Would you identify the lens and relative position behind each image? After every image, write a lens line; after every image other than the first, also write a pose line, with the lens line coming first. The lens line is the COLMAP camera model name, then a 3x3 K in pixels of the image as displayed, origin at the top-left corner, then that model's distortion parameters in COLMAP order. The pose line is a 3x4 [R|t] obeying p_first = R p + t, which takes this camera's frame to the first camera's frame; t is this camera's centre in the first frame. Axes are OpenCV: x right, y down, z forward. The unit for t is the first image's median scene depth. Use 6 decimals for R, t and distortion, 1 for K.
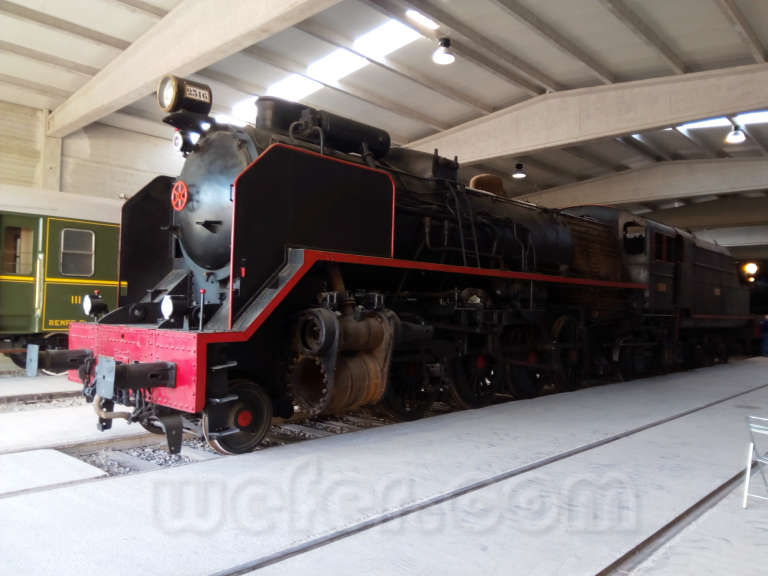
lens RADIAL K [[613.6, 0, 384.0], [0, 613.6, 288.0], [0, 0, 1]] dist [0.008397, -0.000693]
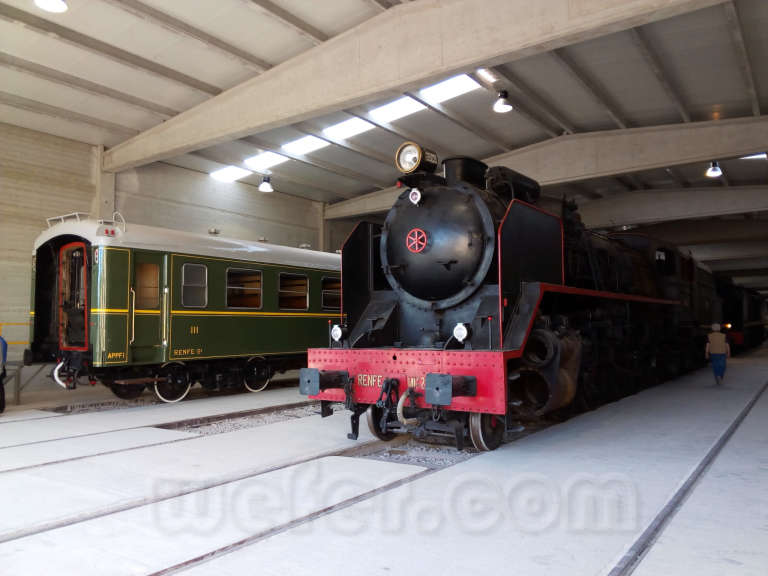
lens RADIAL K [[616.1, 0, 384.0], [0, 616.1, 288.0], [0, 0, 1]] dist [0.028059, -0.002540]
pose [[0.989645, -0.025040, 0.141338, -0.294267], [0.029390, 0.999154, -0.028775, -0.011940], [-0.140498, 0.032631, 0.989543, -0.099102]]
